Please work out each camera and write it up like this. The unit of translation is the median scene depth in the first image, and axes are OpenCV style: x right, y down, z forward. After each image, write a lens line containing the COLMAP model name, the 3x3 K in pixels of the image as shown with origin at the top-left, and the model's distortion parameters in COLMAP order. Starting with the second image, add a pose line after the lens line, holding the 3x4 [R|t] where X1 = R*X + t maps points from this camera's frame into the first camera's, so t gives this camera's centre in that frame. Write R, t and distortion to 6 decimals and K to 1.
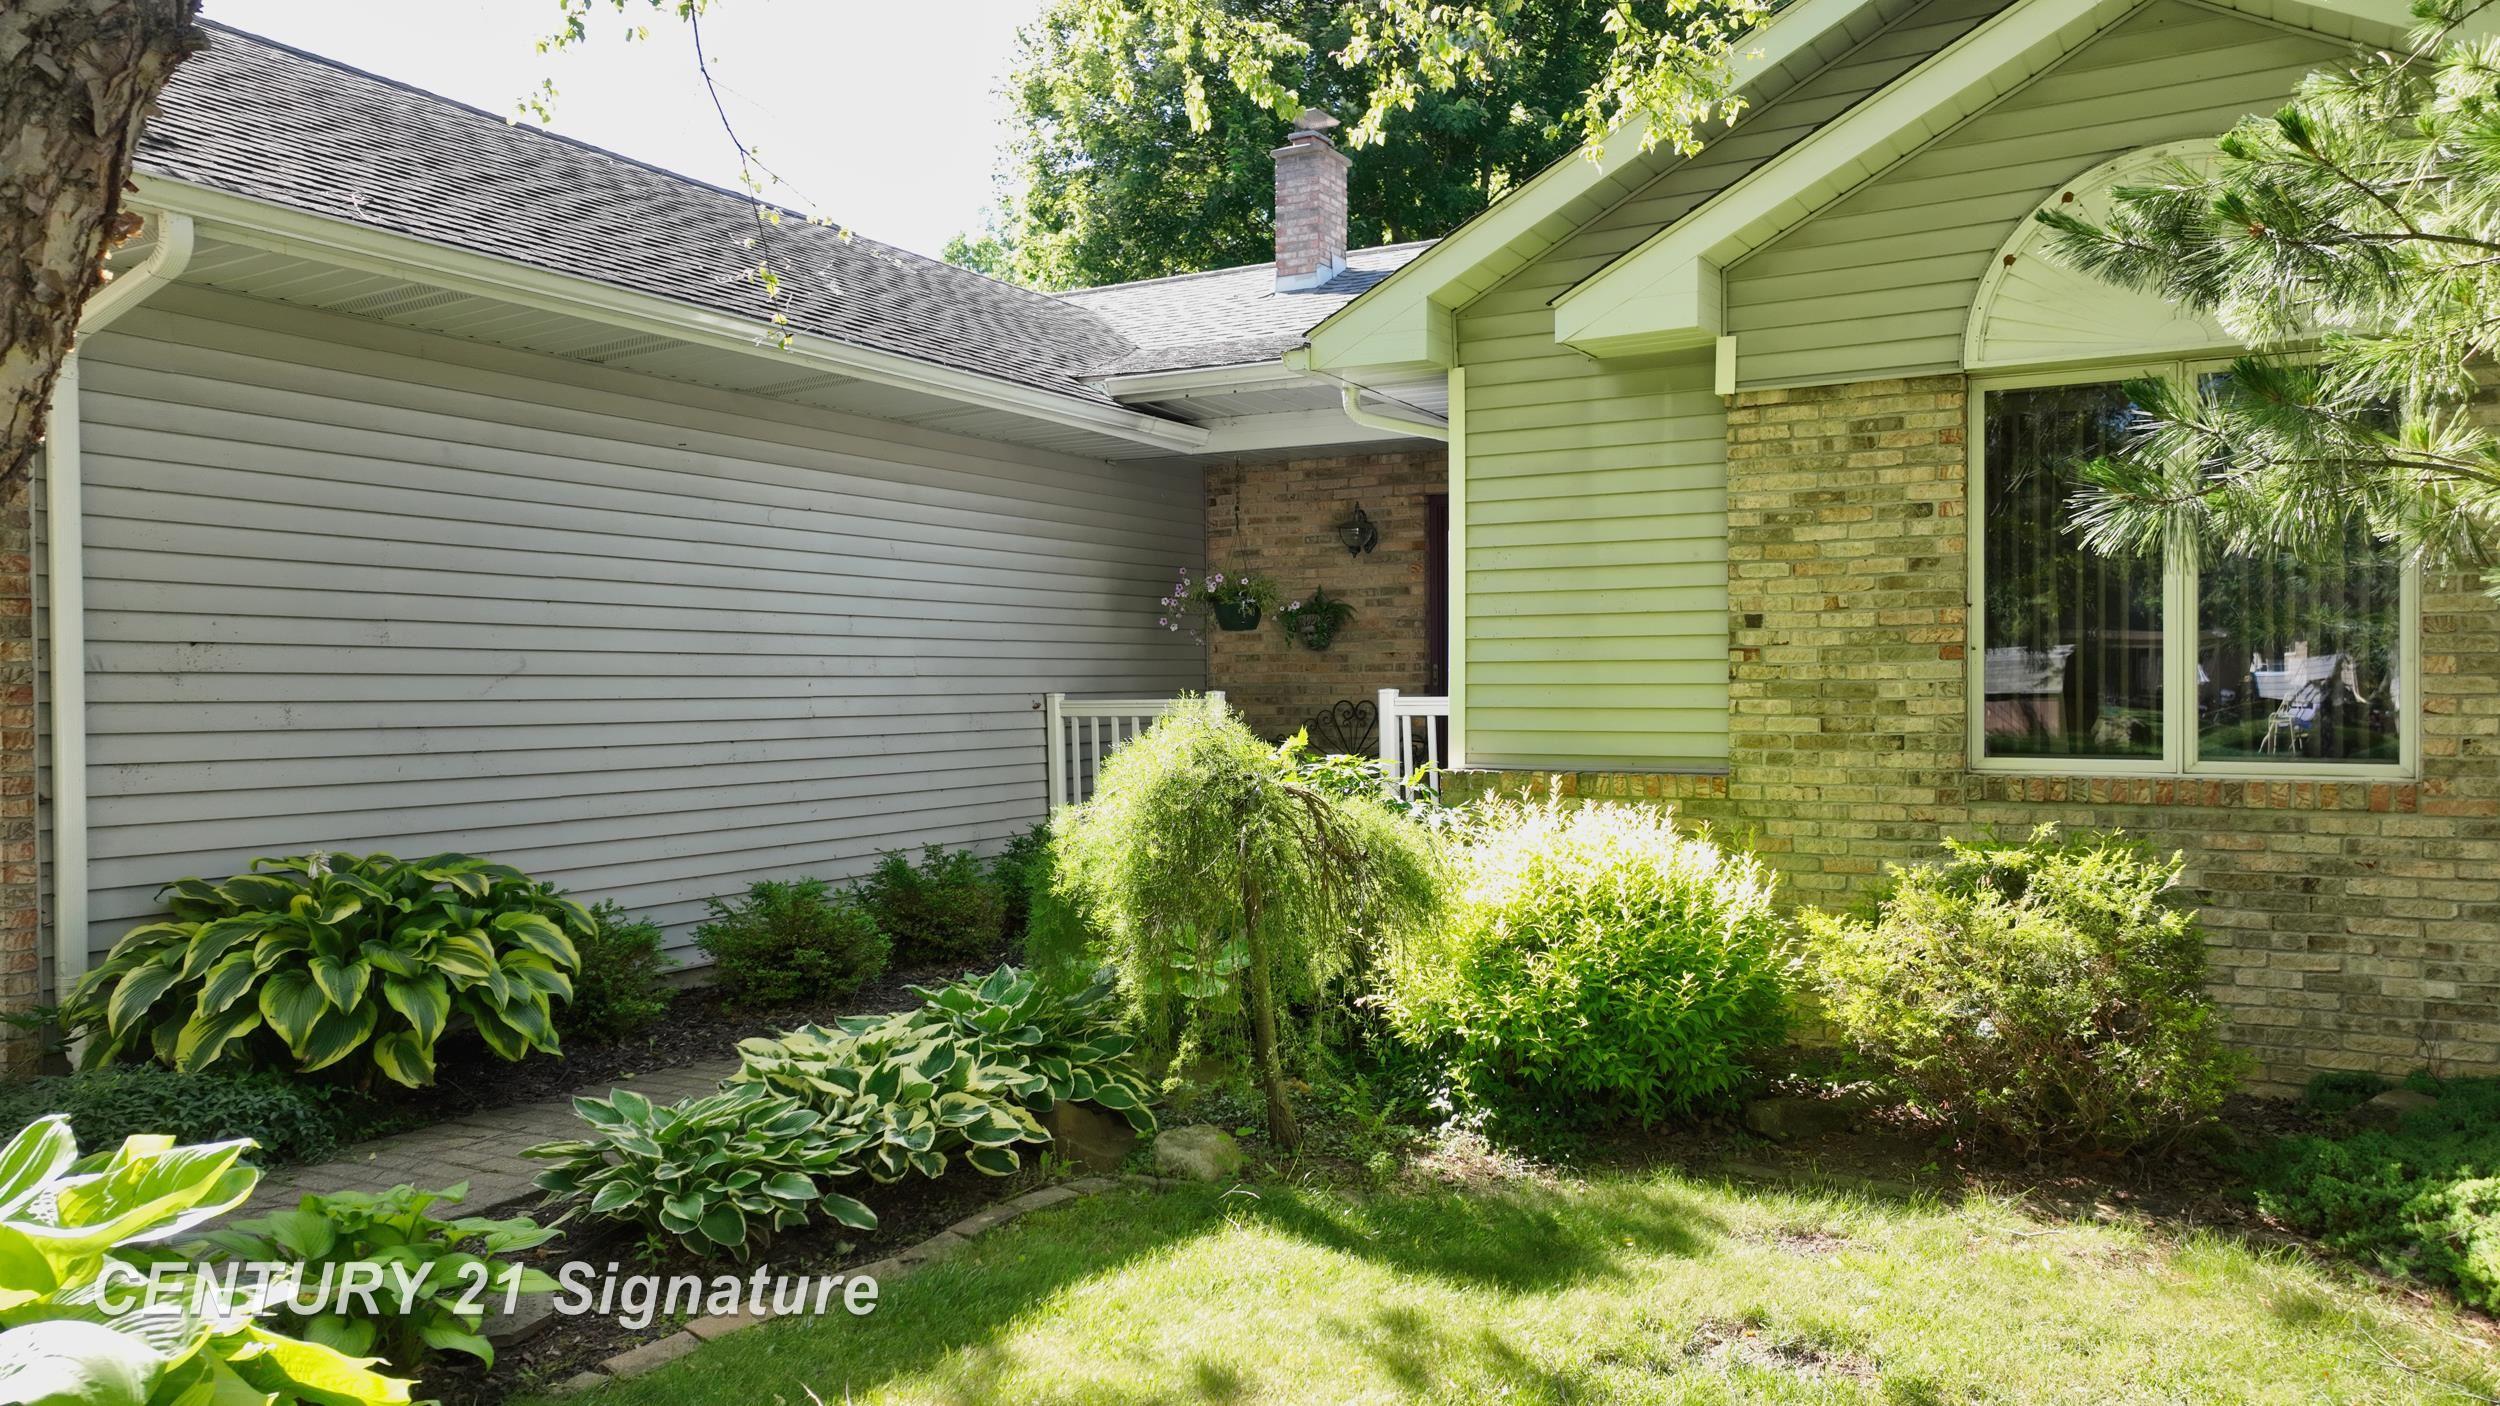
lens RADIAL K [[1767.0, 0, 1243.9], [0, 1767.0, 704.0], [0, 0, 1]] dist [0.000834, 0.013065]
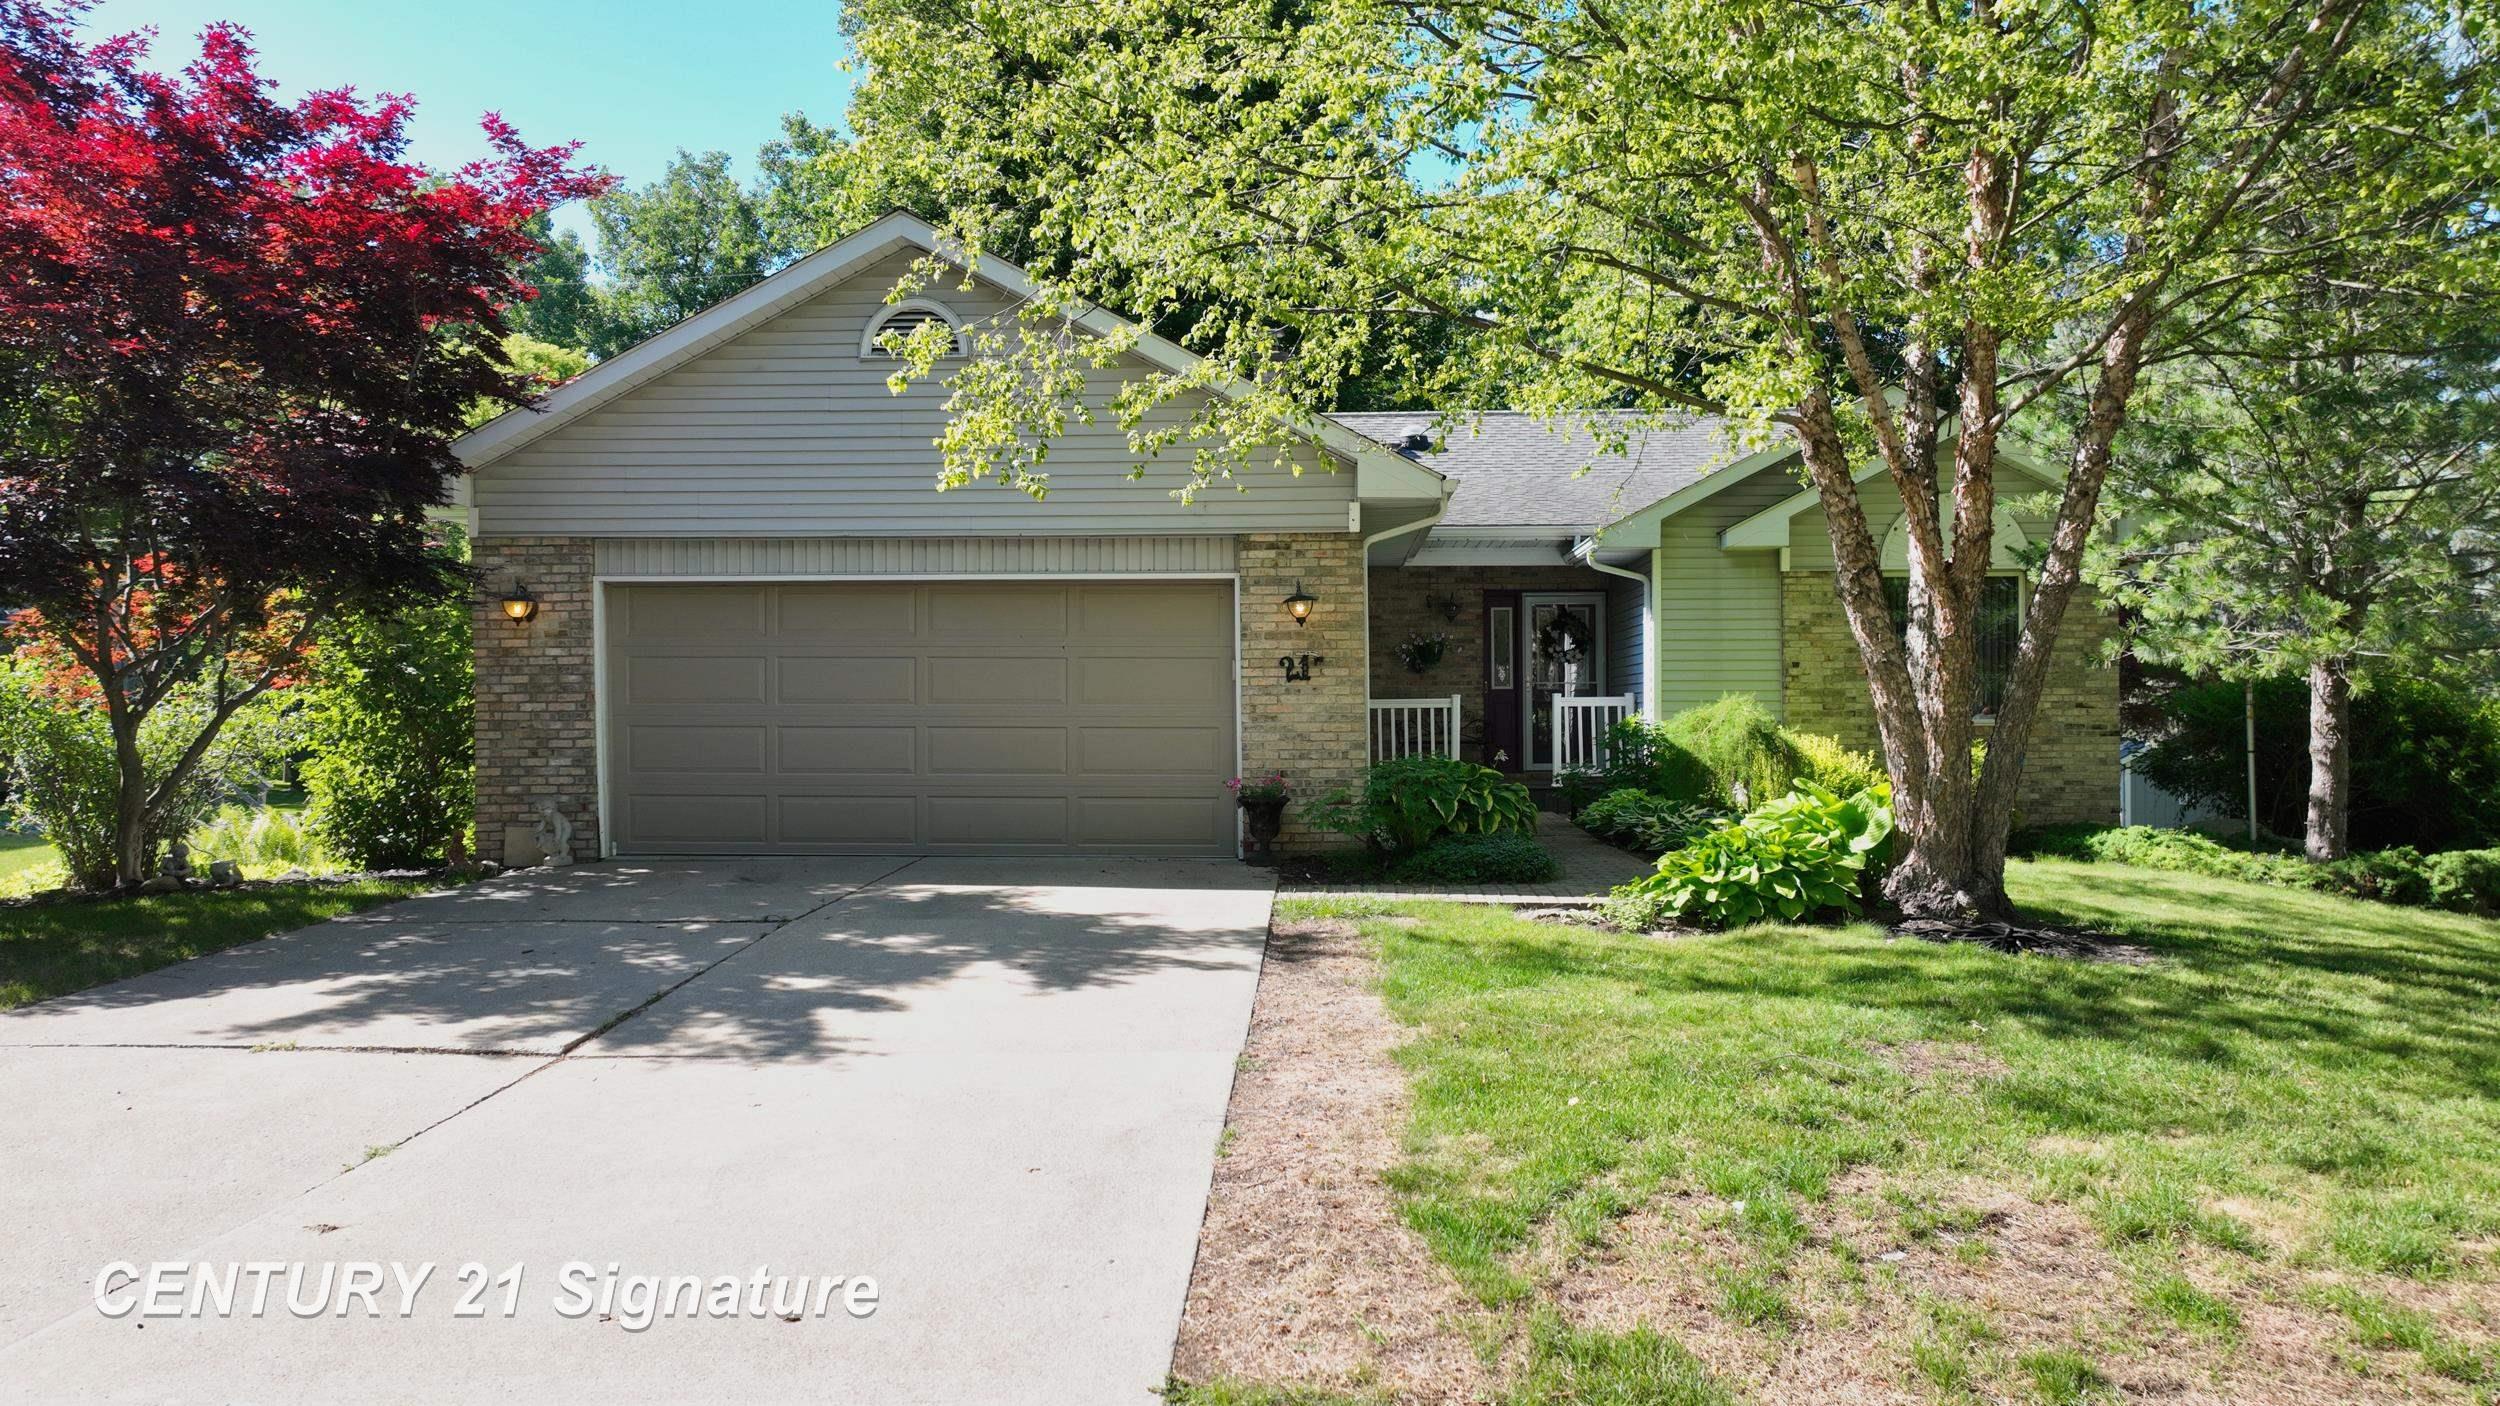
lens RADIAL K [[1767.0, 0, 1245.9], [0, 1767.0, 711.6], [0, 0, 1]] dist [0.000834, 0.013065]
pose [[0.890560, -0.000327, 0.454865, -1.583892], [0.003187, 0.999980, -0.005522, 0.030687], [-0.454854, 0.006367, 0.890543, -0.875107]]
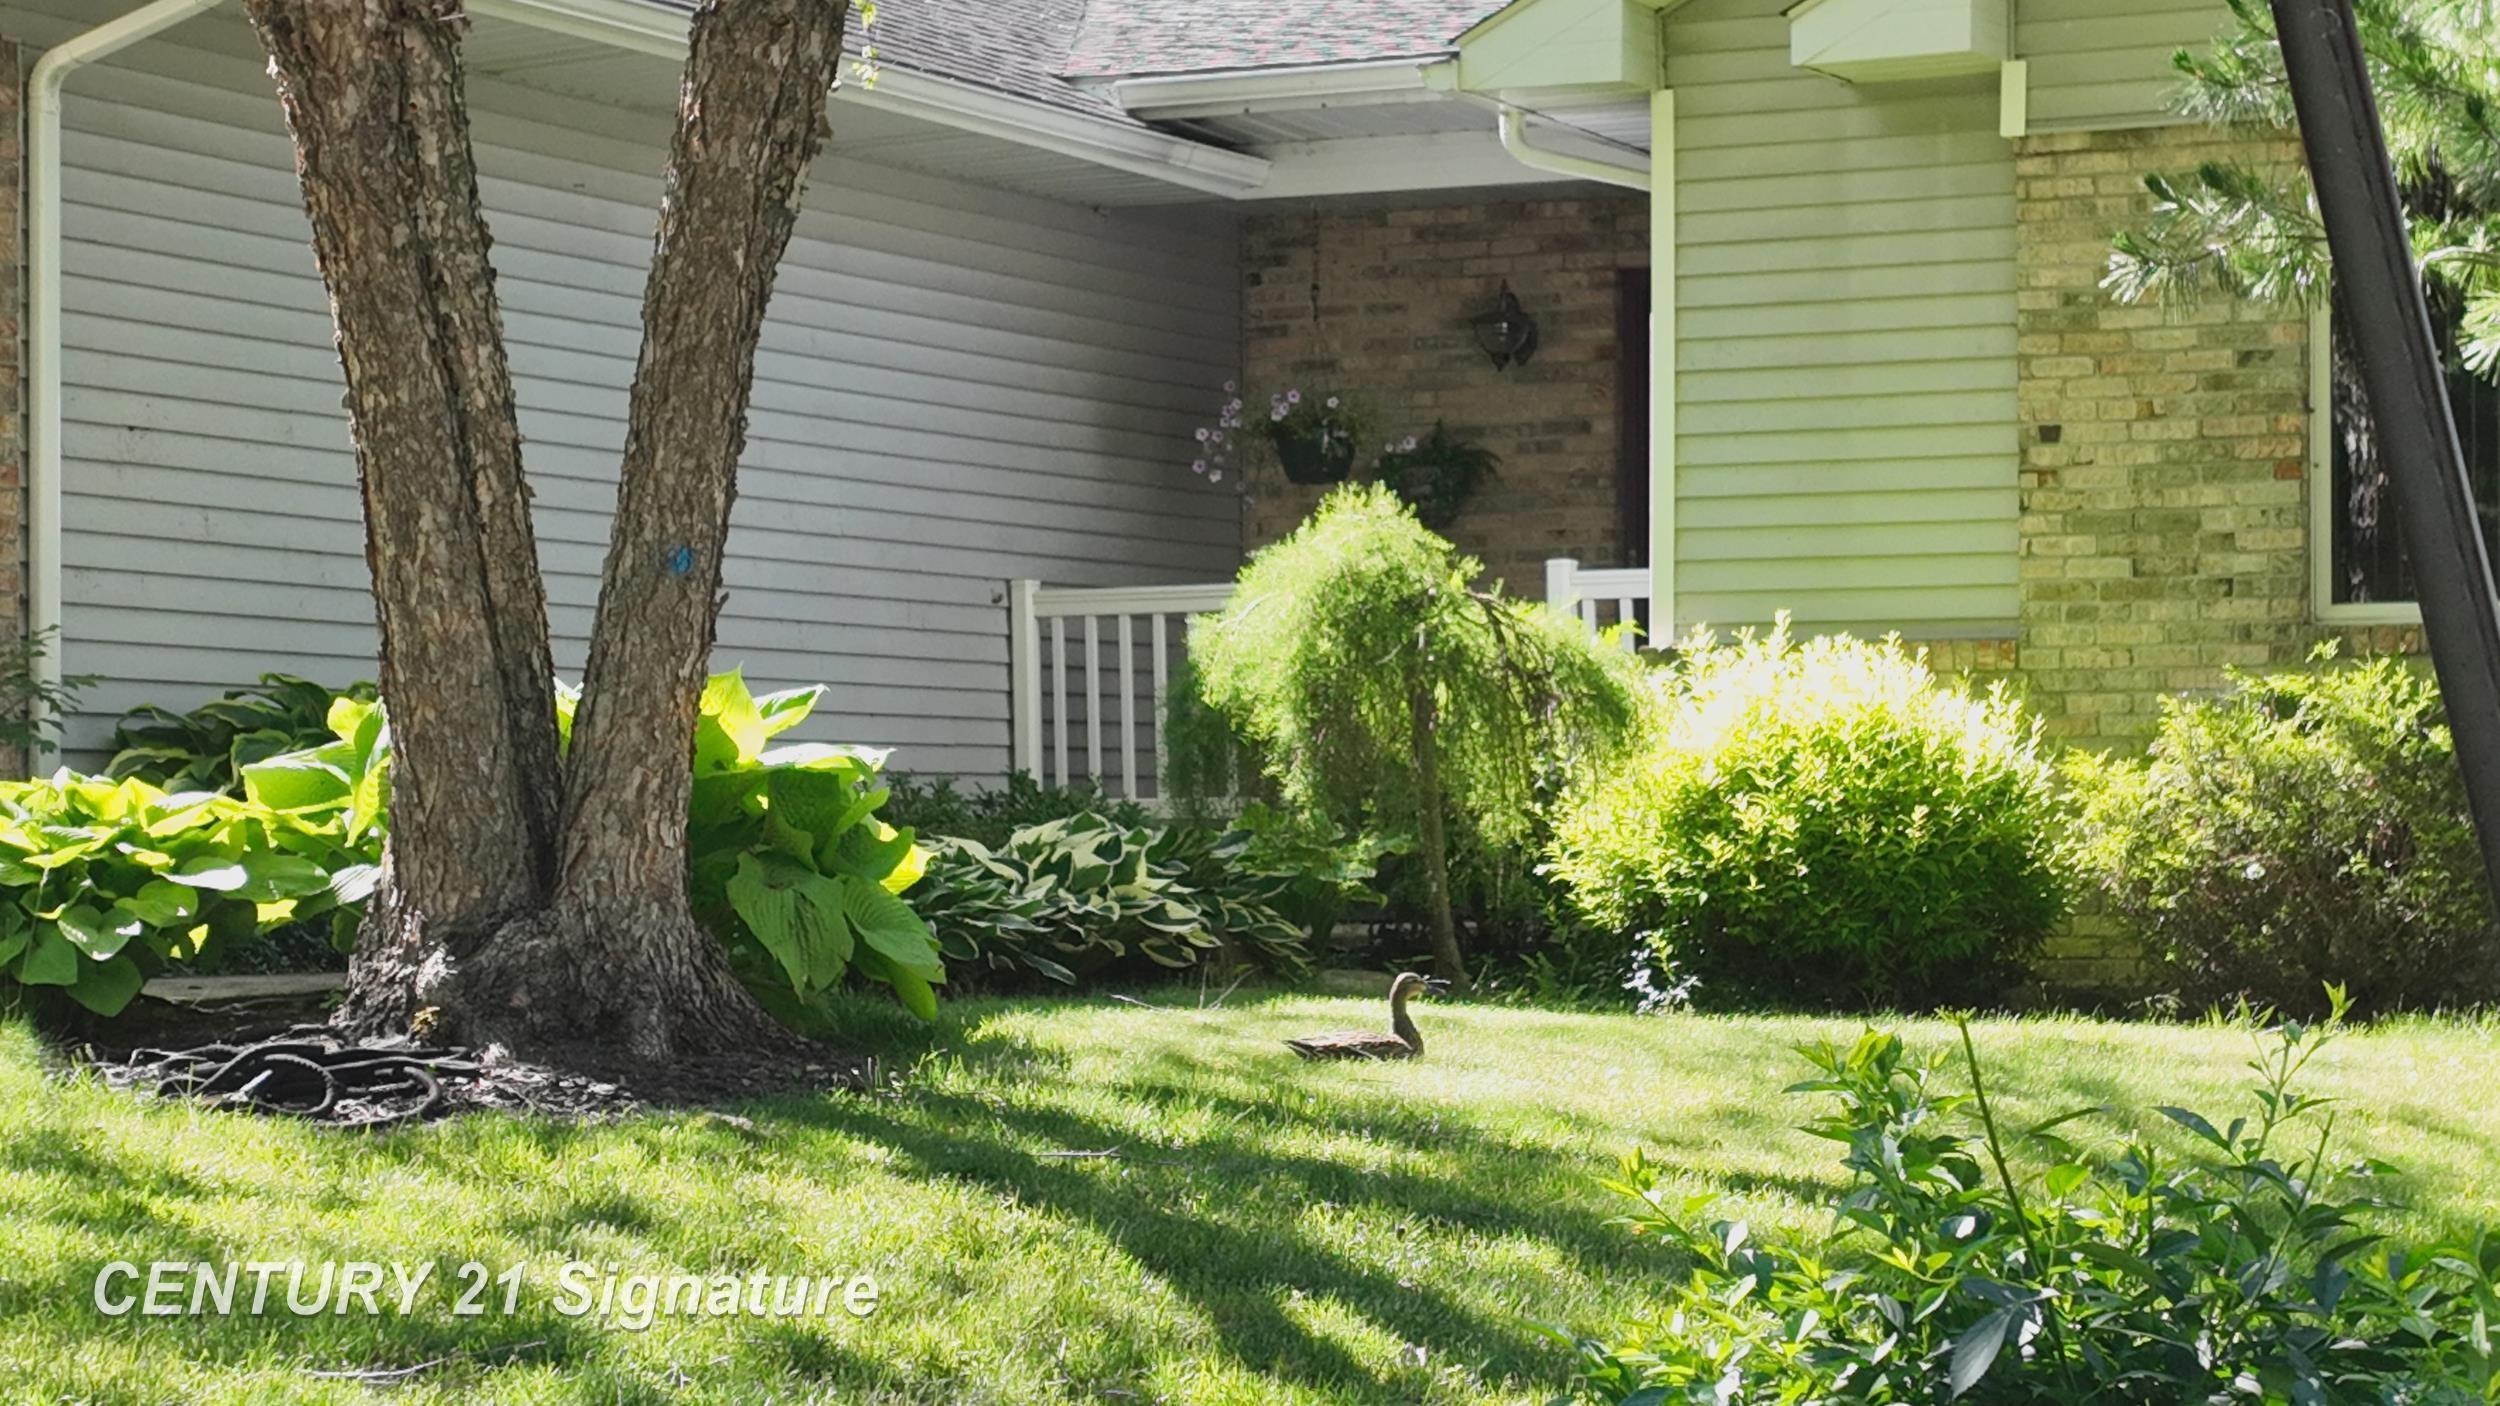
lens RADIAL K [[5279.1, 0, 1238.0], [0, 5279.1, 700.7], [0, 0, 1]] dist [-0.022221, 0.000000]
pose [[0.999416, 0.006660, 0.033518, -0.143672], [-0.005337, 0.999209, -0.039412, 0.168345], [-0.033754, 0.039210, 0.998661, -1.321987]]
